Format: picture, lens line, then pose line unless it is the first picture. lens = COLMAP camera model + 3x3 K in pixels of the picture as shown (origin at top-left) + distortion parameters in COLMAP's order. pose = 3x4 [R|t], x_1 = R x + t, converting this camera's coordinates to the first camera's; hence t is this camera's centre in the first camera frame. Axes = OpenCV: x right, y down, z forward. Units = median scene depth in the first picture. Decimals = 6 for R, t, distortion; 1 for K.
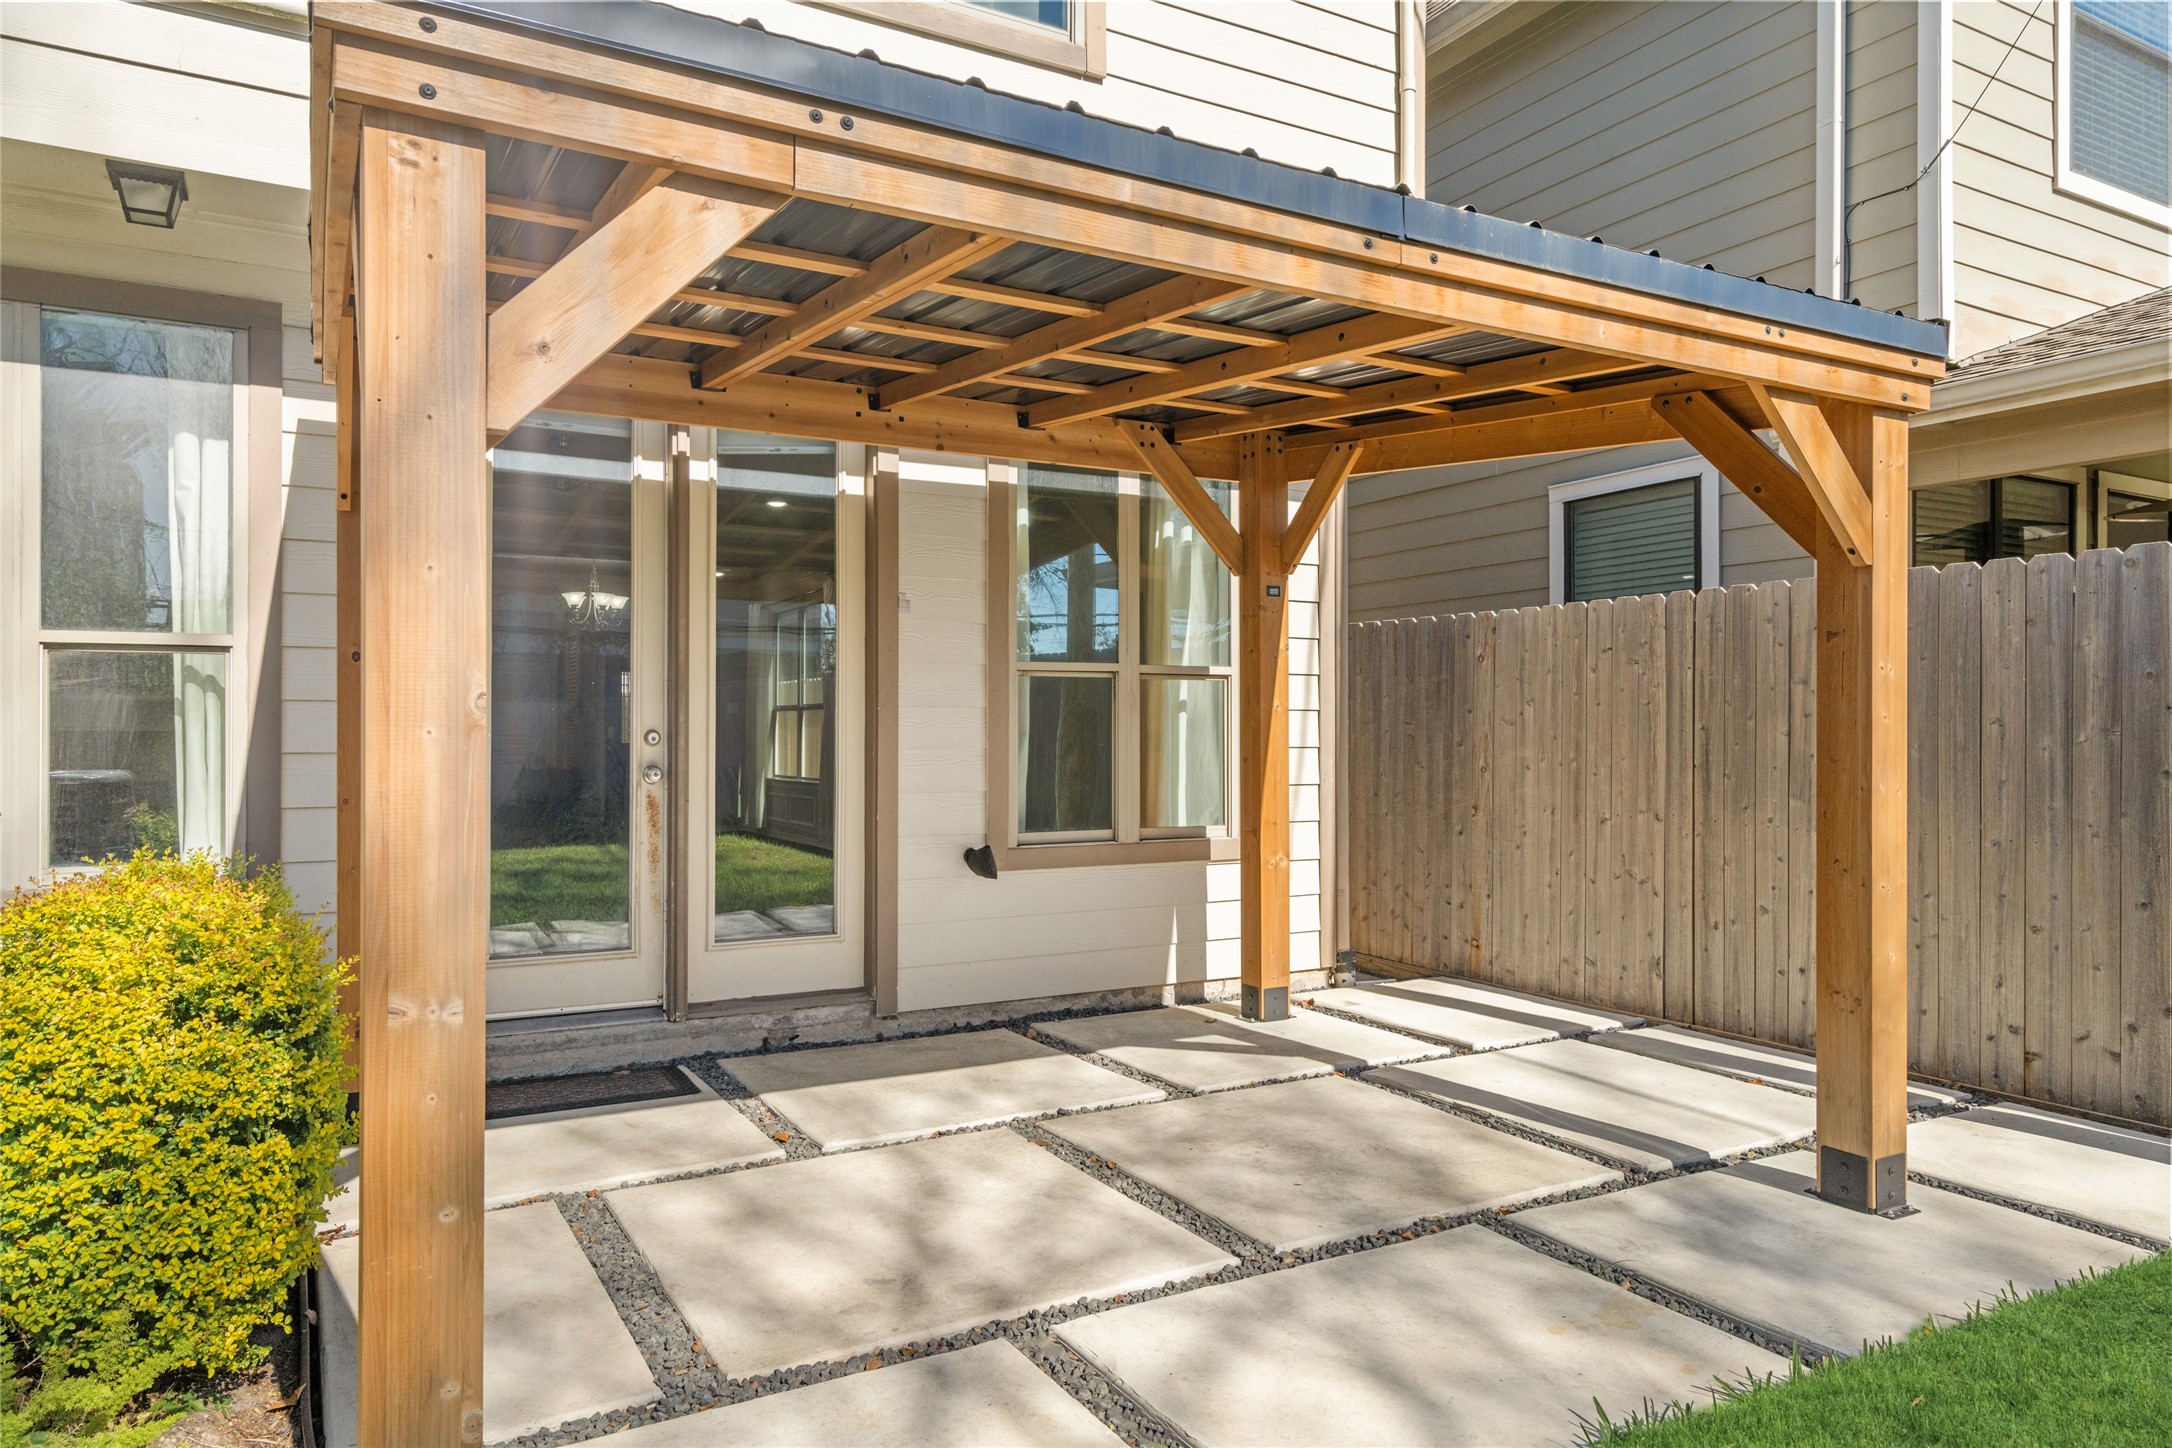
lens RADIAL K [[1378.1, 0, 1086.0], [0, 1378.1, 724.0], [0, 0, 1]] dist [-0.004327, -0.001188]
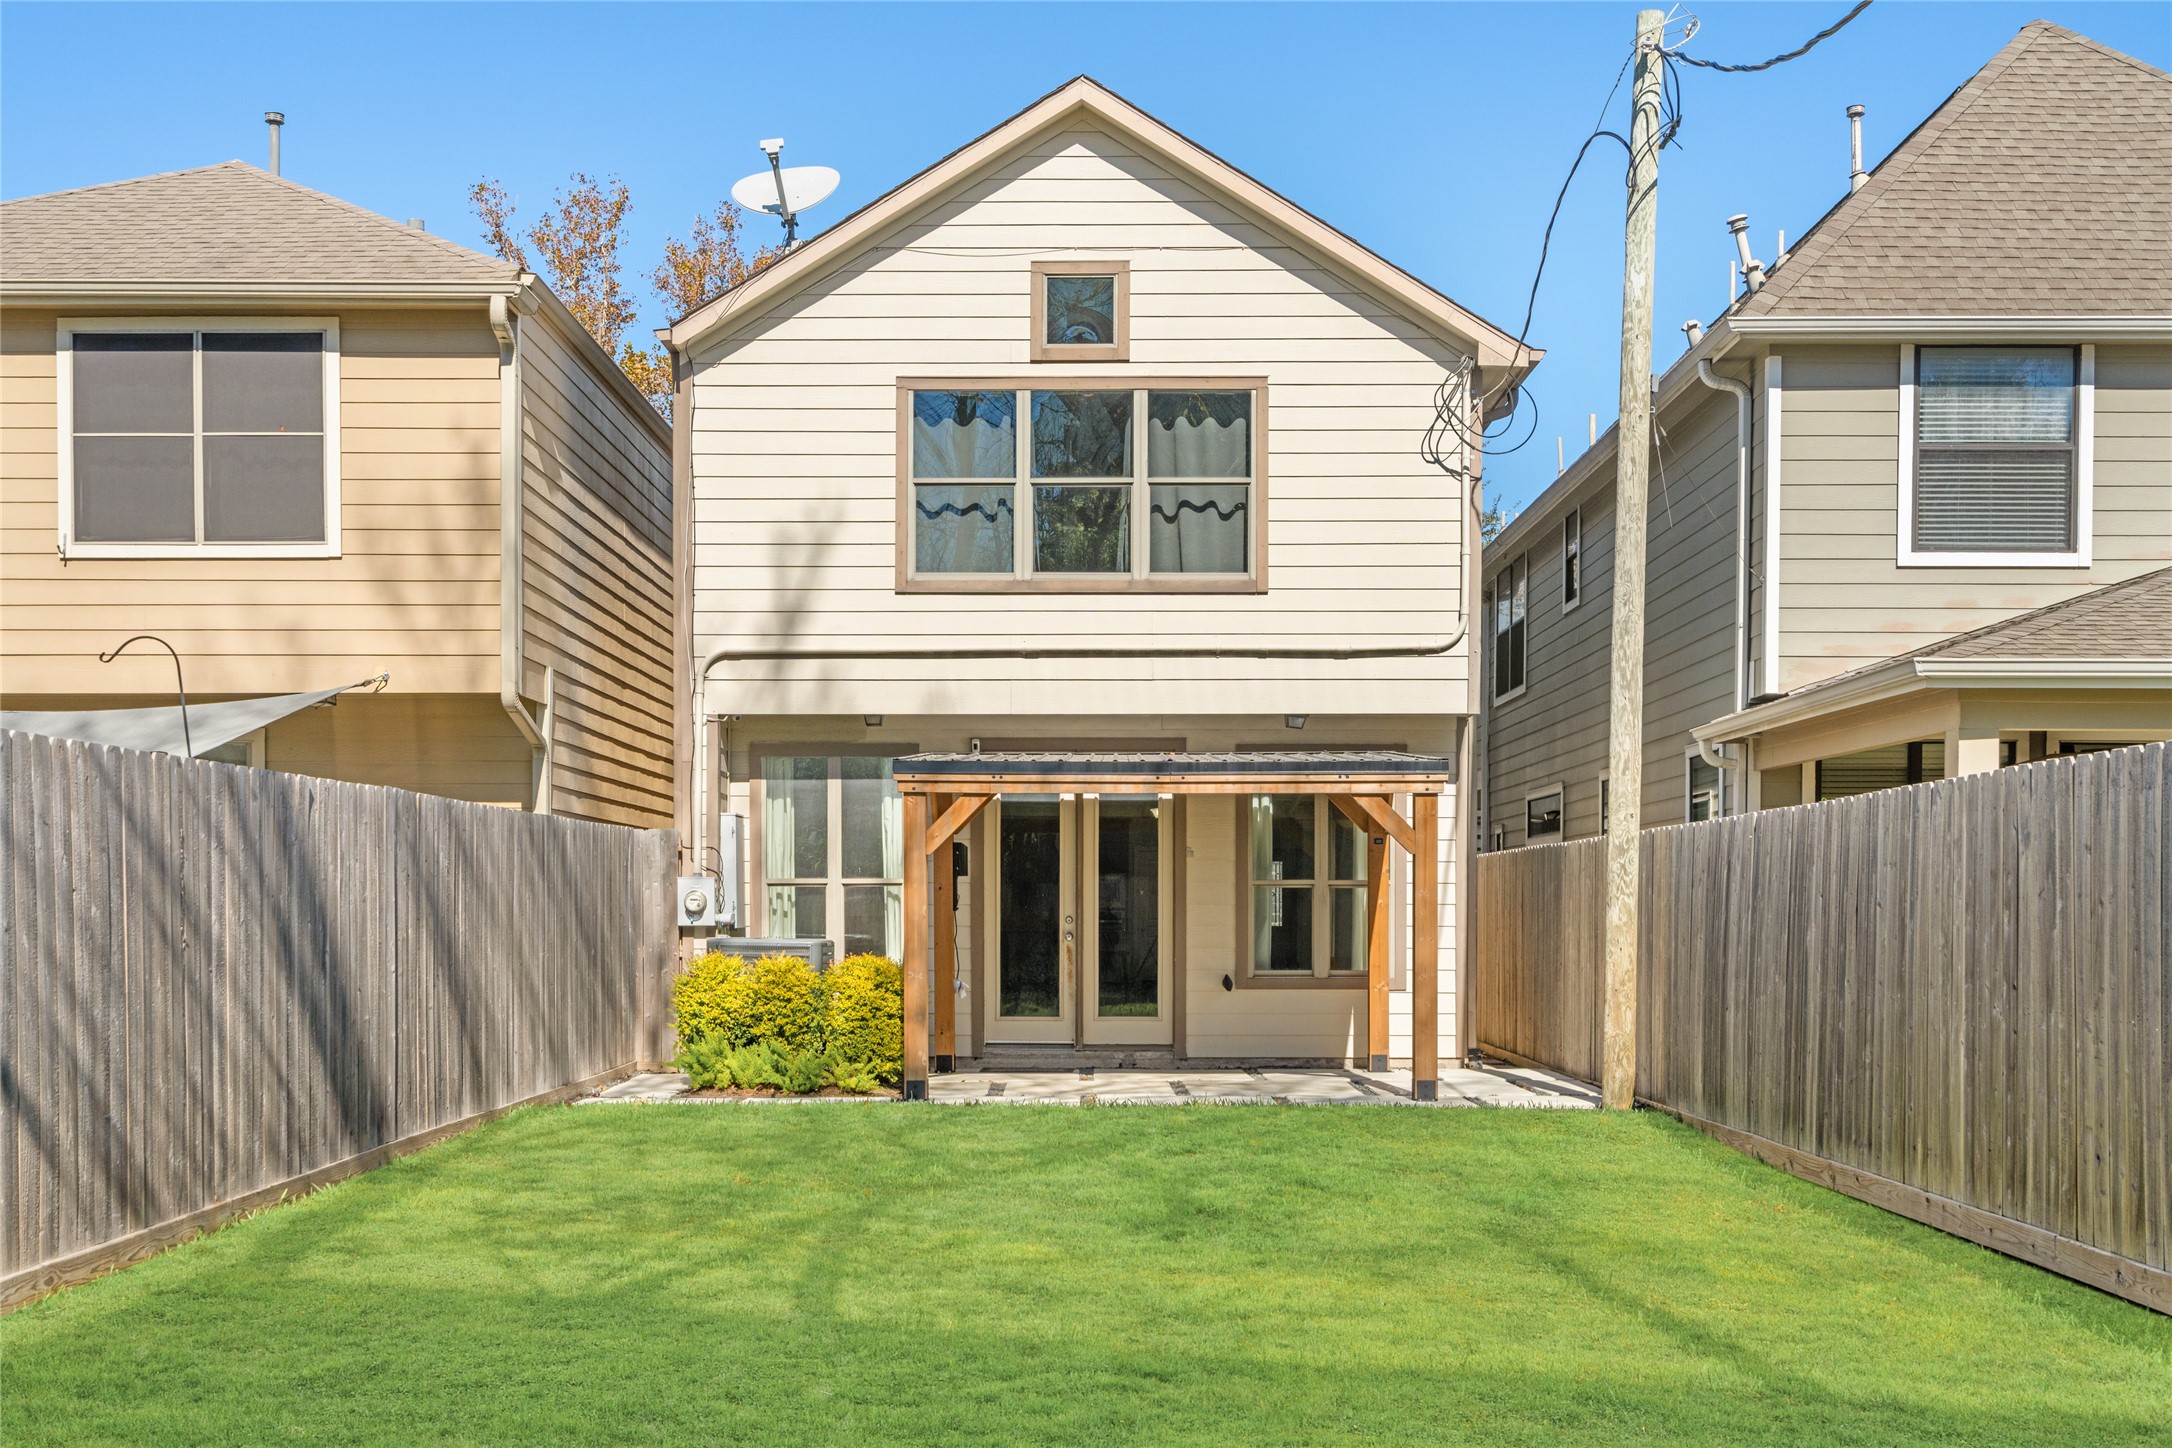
lens RADIAL K [[2166.7, 0, 1061.8], [0, 2166.7, 949.2], [0, 0, 1]] dist [0.021895, -0.022803]
pose [[0.864128, 0.007809, -0.503211, 1.359722], [0.003103, 0.999778, 0.020845, -0.014170], [0.503262, -0.019574, 0.863912, -1.906960]]
